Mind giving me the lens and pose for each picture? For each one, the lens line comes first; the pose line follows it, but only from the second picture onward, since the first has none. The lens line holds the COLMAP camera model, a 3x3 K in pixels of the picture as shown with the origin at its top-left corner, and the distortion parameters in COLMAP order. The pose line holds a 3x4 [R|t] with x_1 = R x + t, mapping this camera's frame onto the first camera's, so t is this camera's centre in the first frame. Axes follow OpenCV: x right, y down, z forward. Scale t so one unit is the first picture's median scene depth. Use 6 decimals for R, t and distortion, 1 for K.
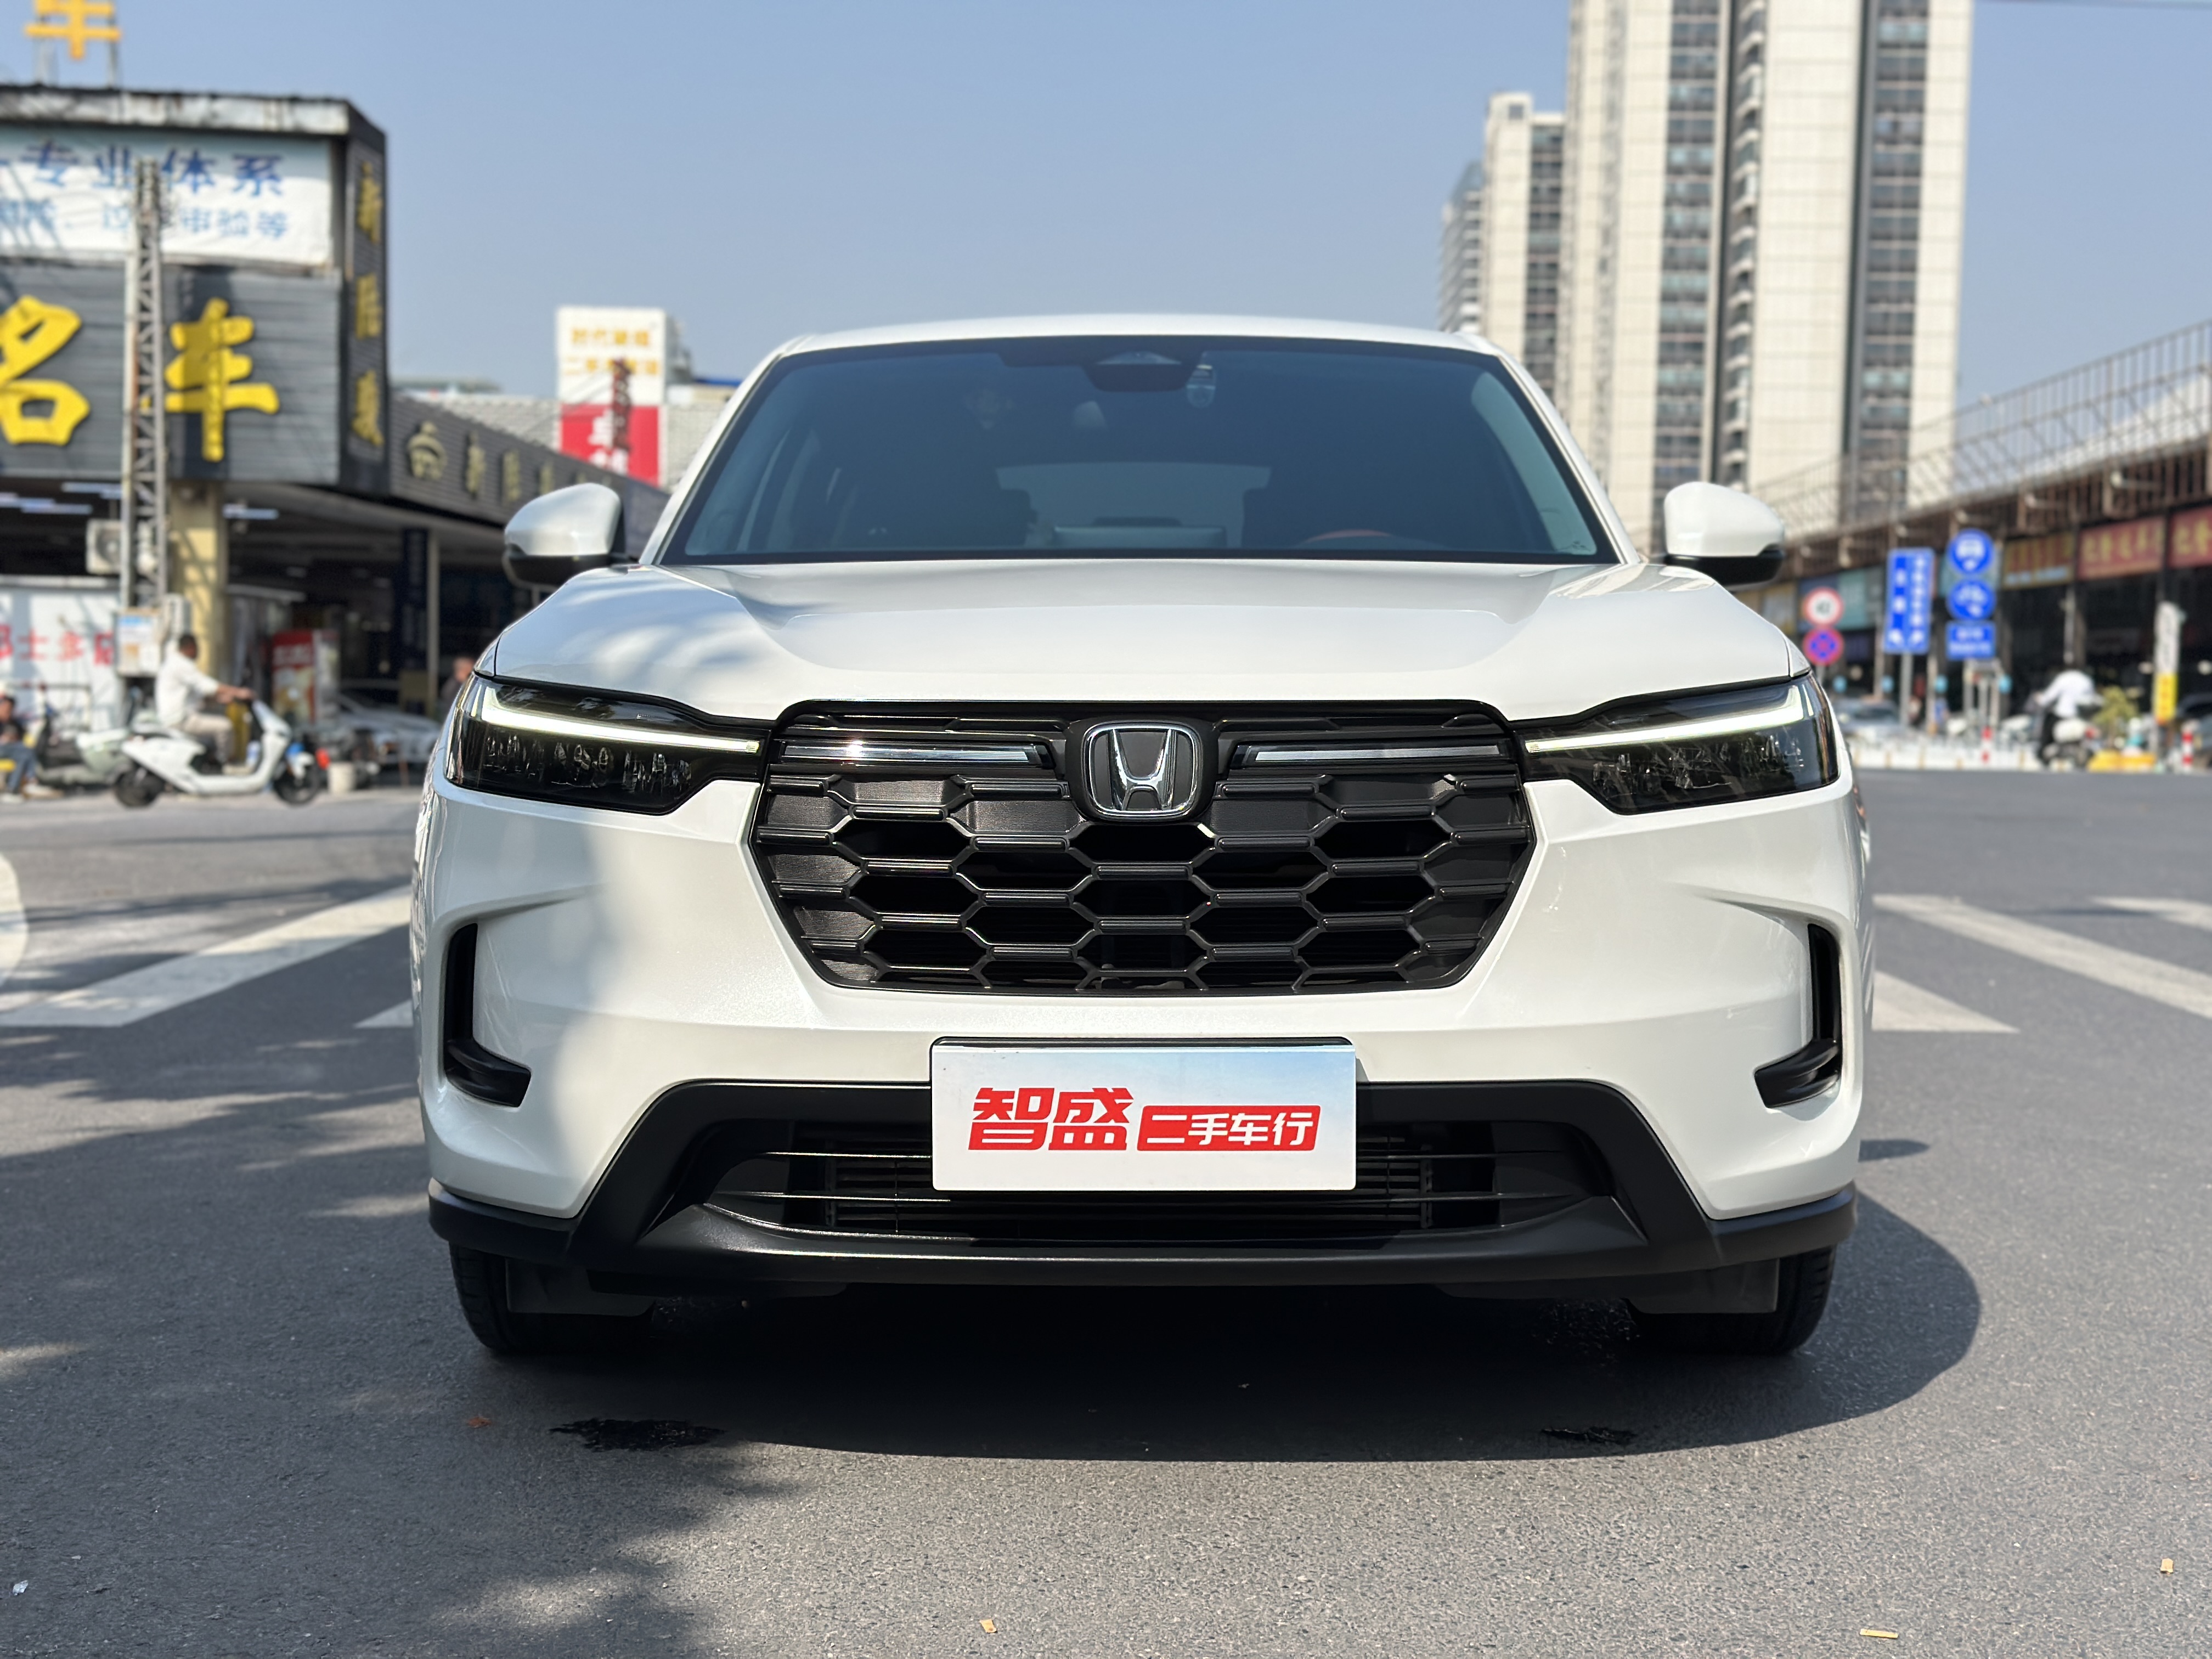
lens RADIAL K [[3029.9, 0, 1106.0], [0, 3029.9, 829.5], [0, 0, 1]] dist [0.251055, -0.670084]
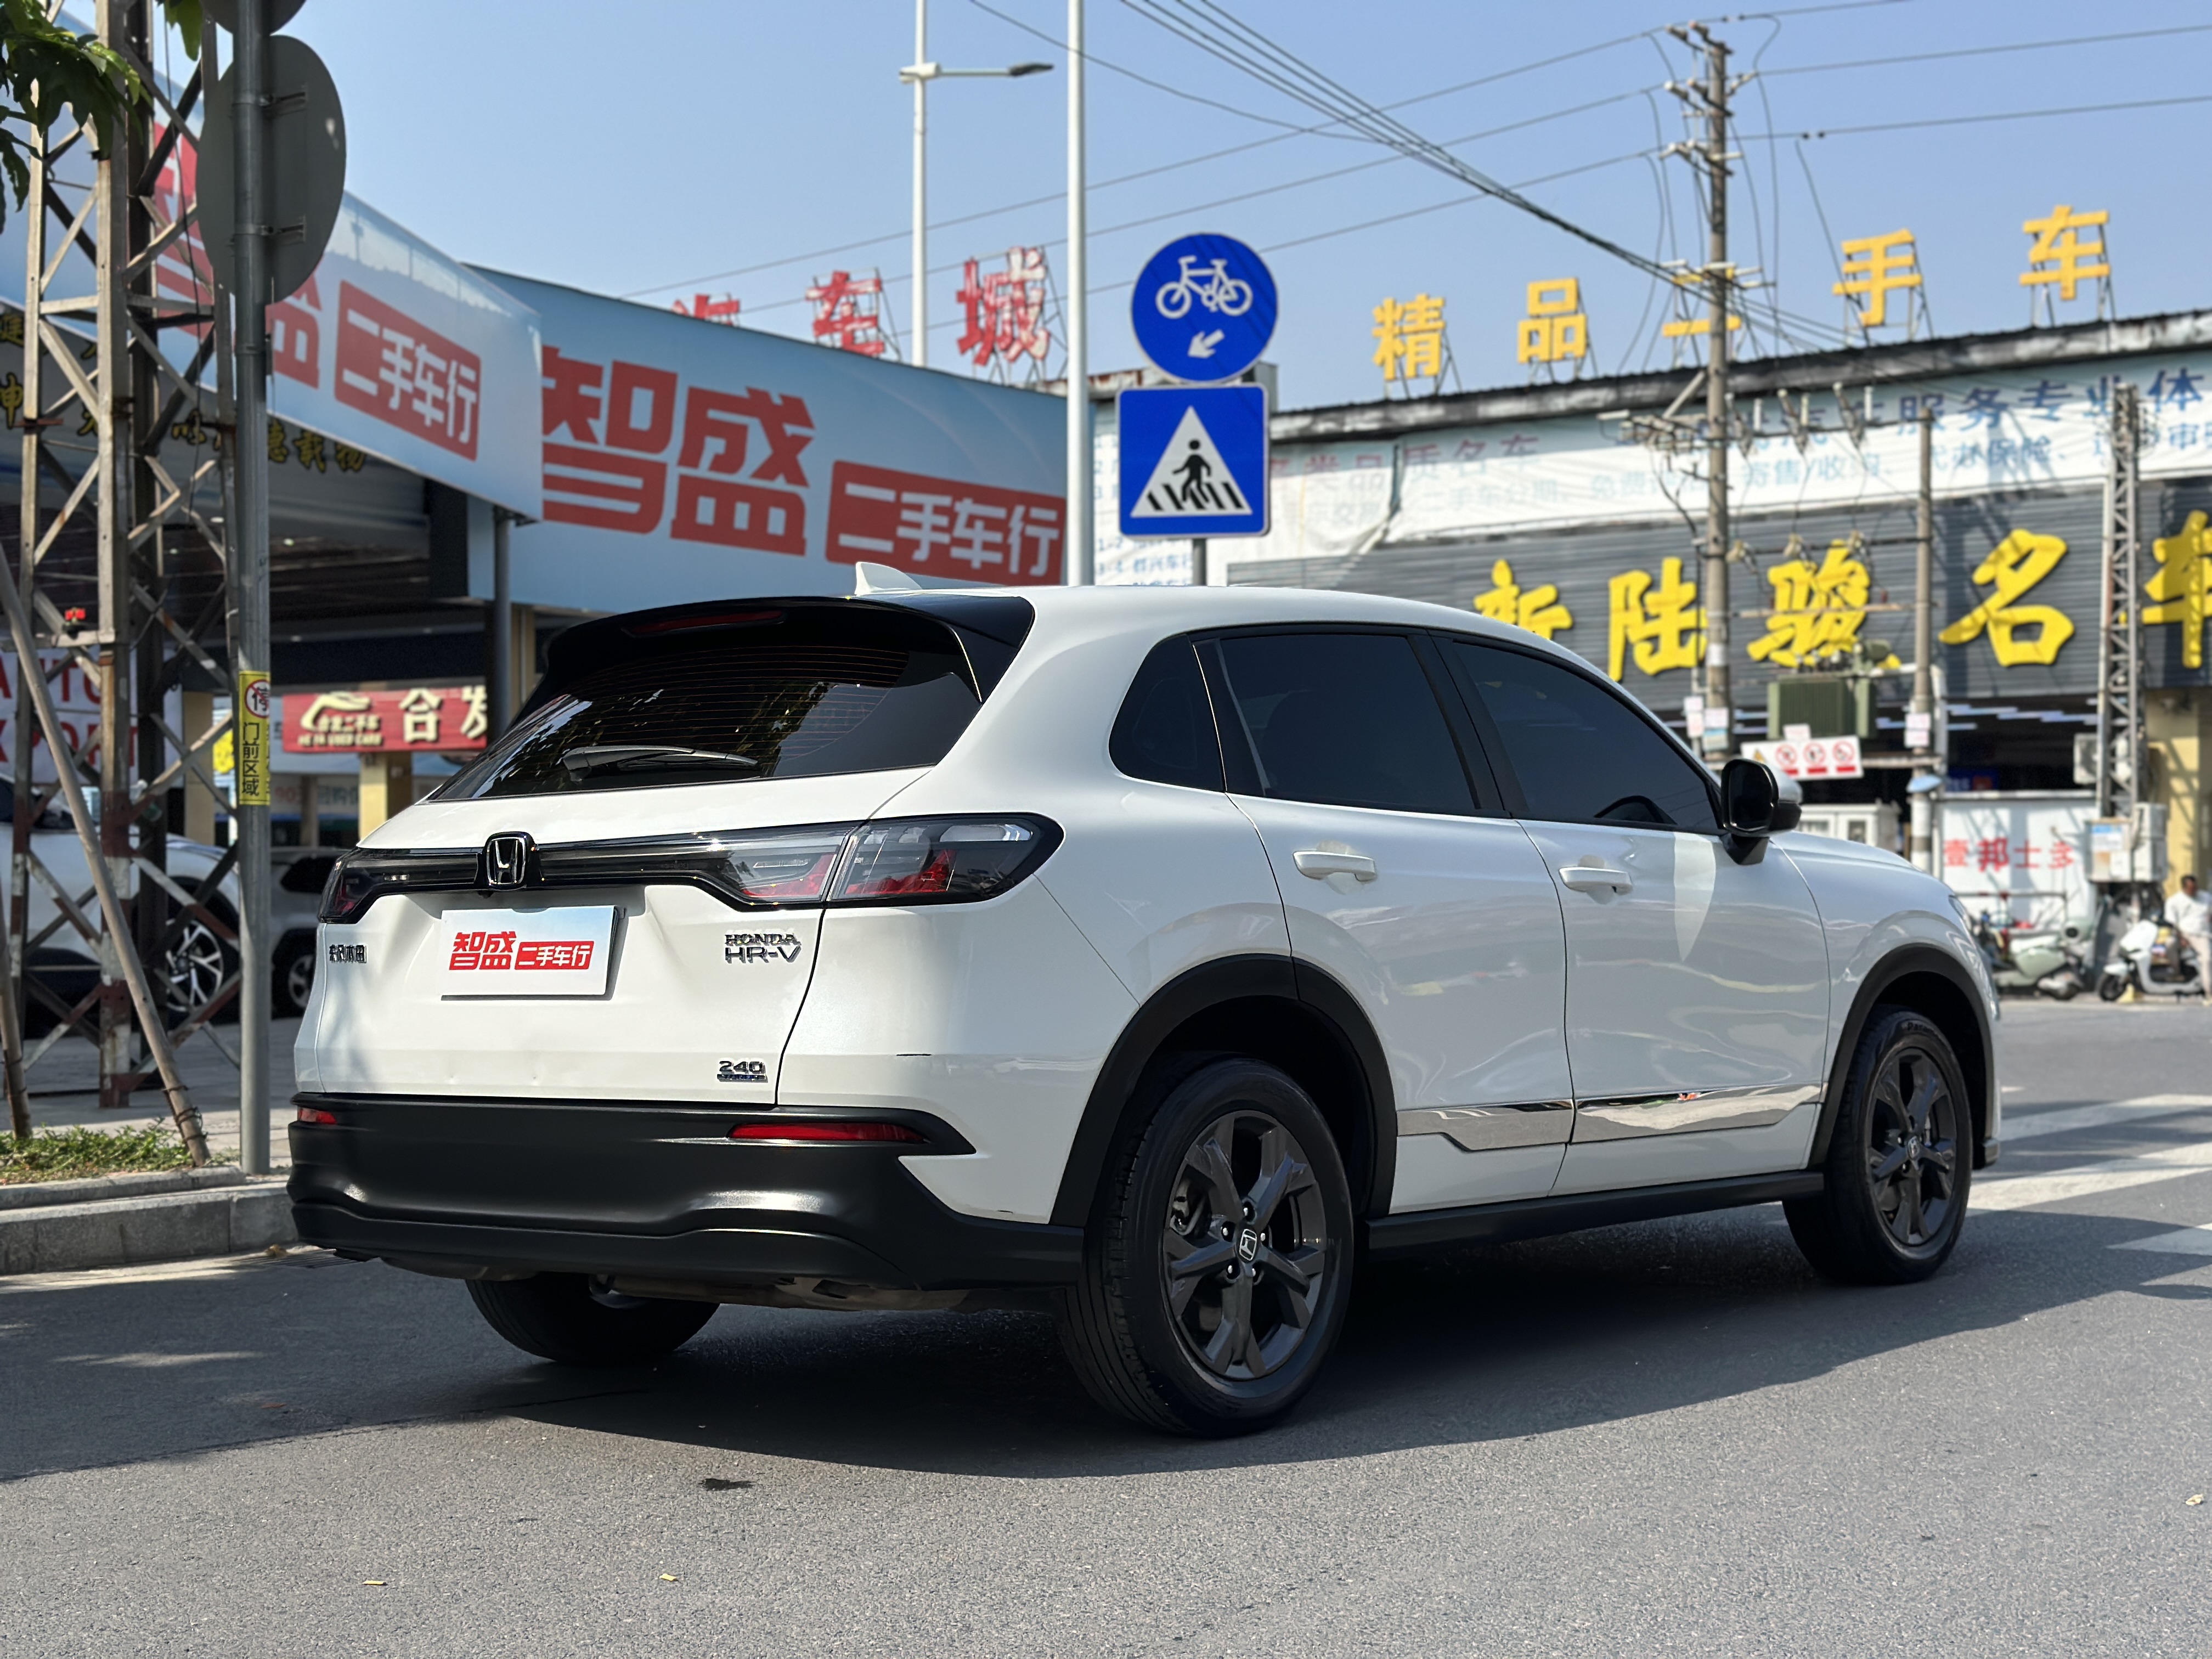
lens RADIAL K [[3037.0, 0, 1106.0], [0, 3037.0, 829.5], [0, 0, 1]] dist [0.228558, -0.558005]
pose [[0.749303, -0.030366, -0.661530, 0.112564], [-0.012204, 0.998145, -0.059641, -0.001803], [0.662114, 0.052762, 0.747543, 0.005996]]
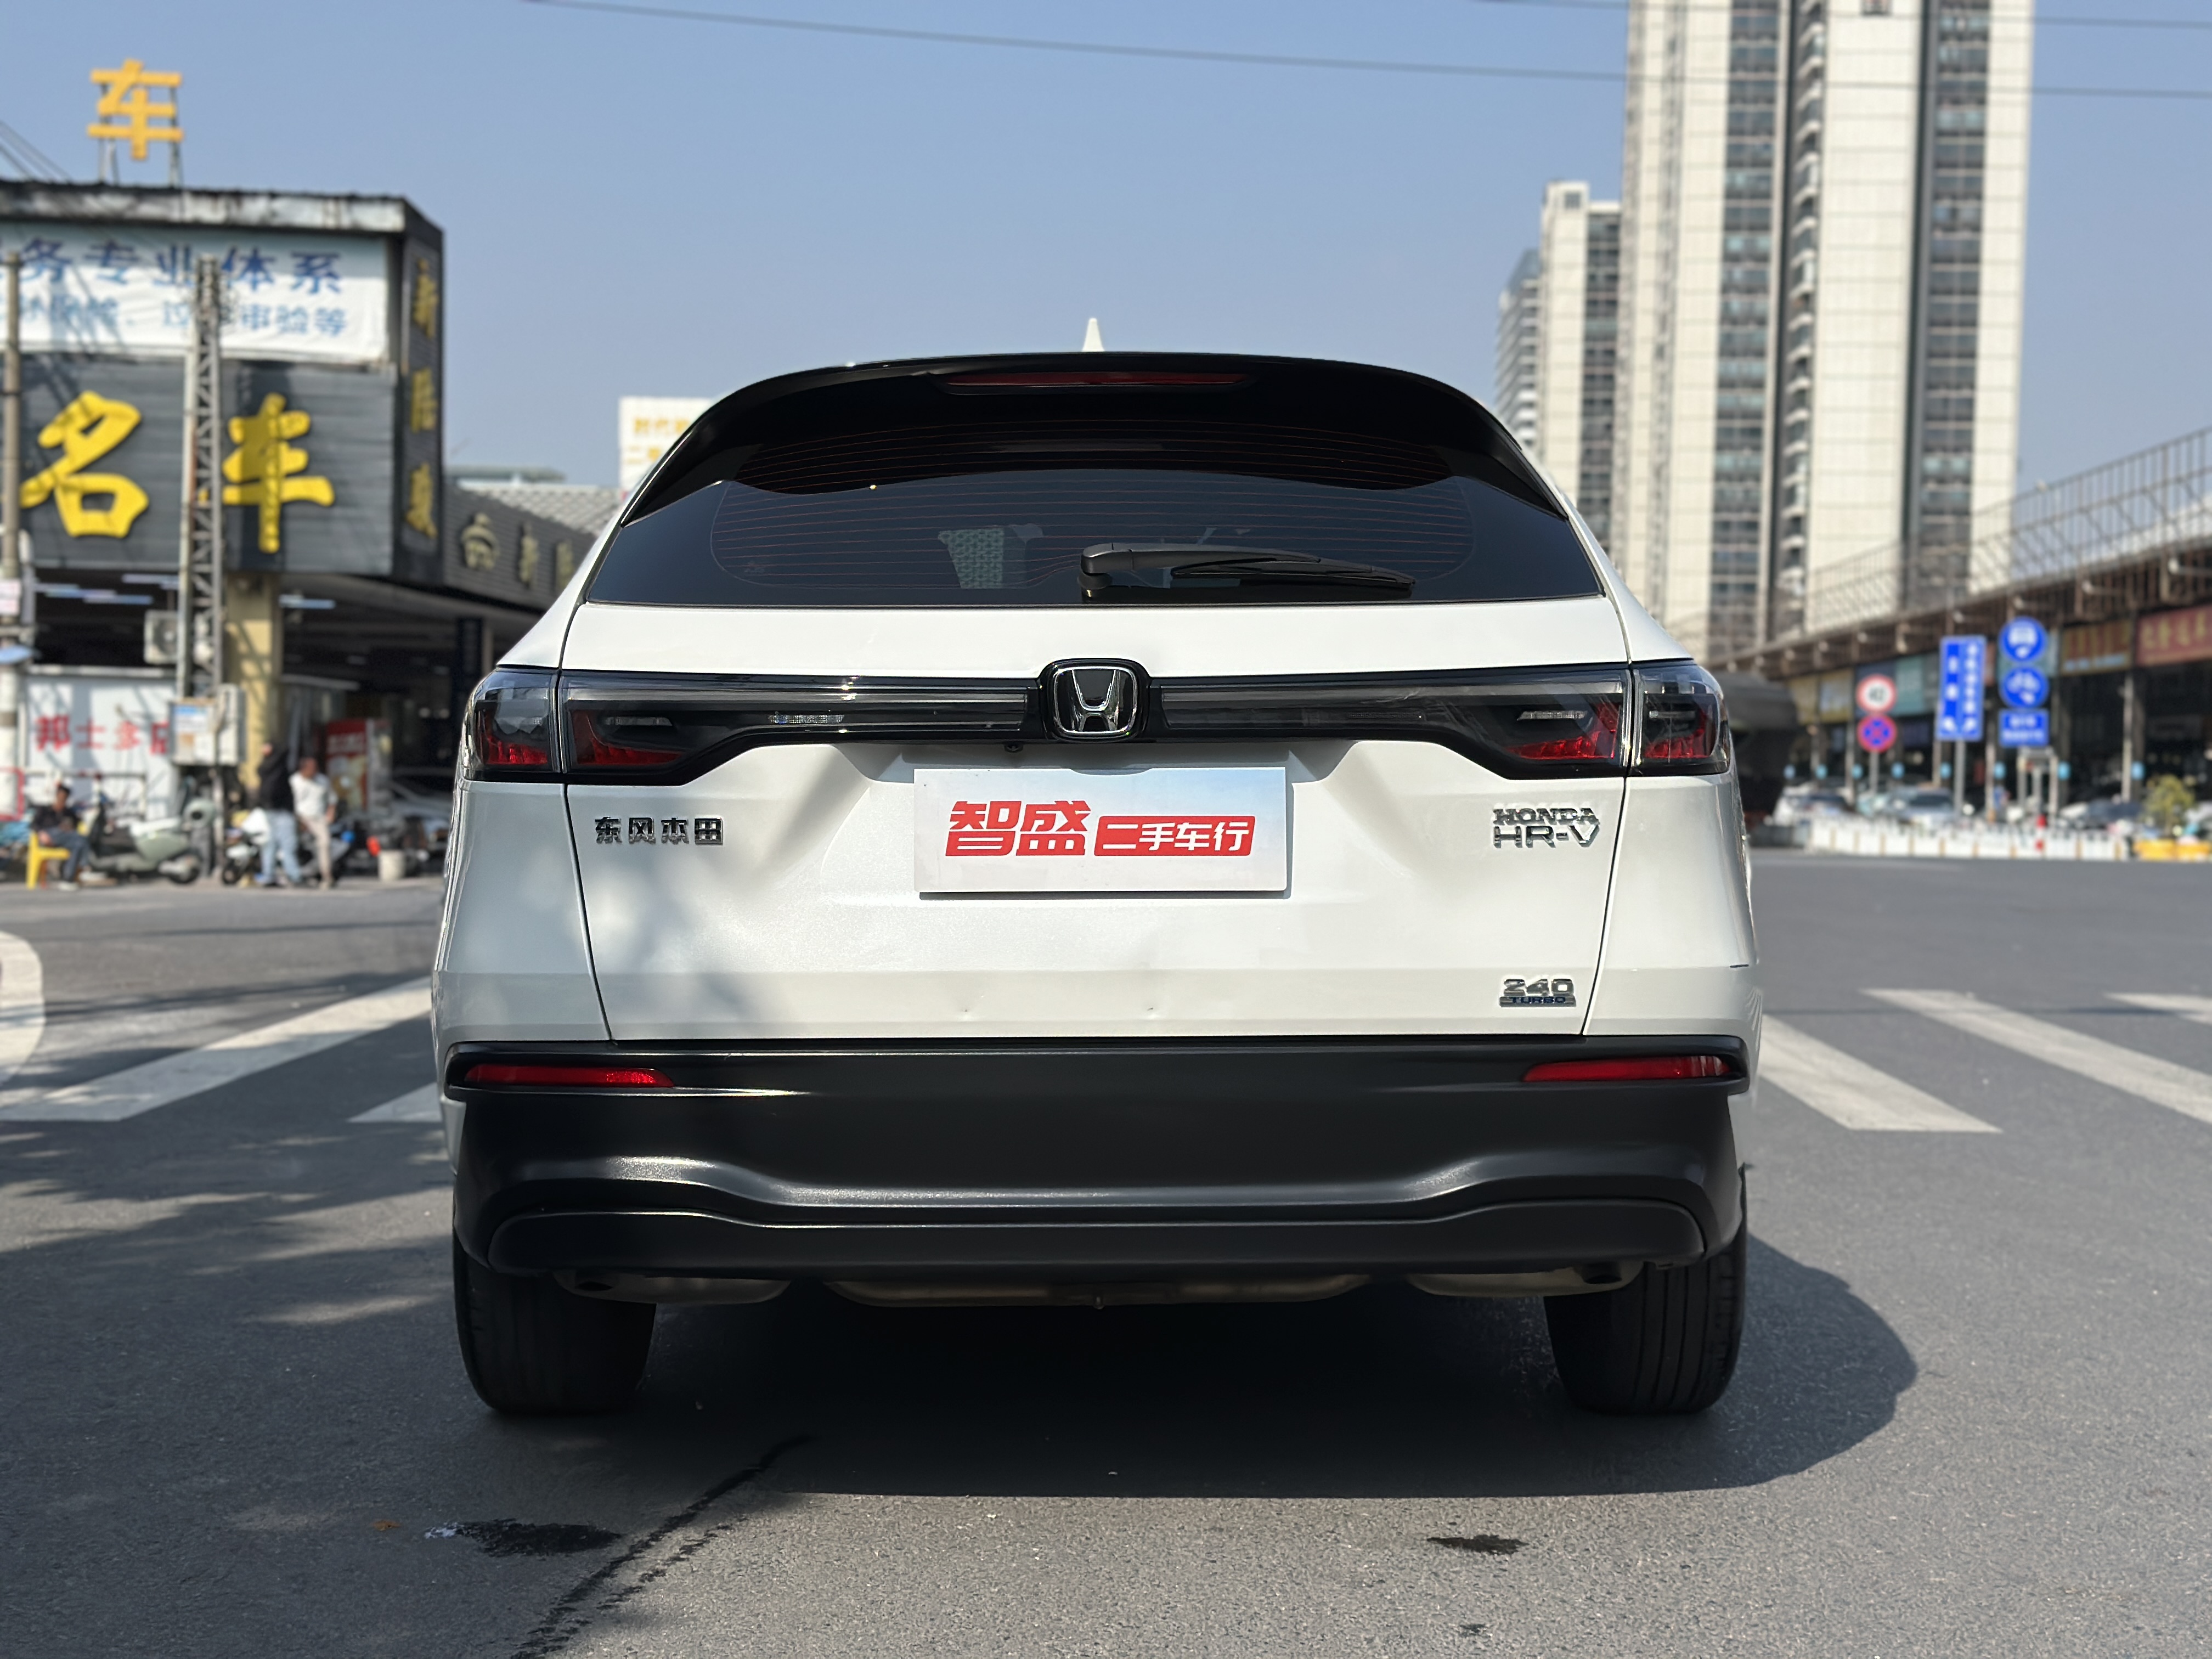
lens RADIAL K [[3037.0, 0, 1106.0], [0, 3037.0, 829.5], [0, 0, 1]] dist [0.228558, -0.558005]
pose [[0.999730, 0.000783, -0.023217, 0.008904], [-0.001407, 0.999637, -0.026890, -0.001652], [0.023188, 0.026915, 0.999369, -0.003627]]
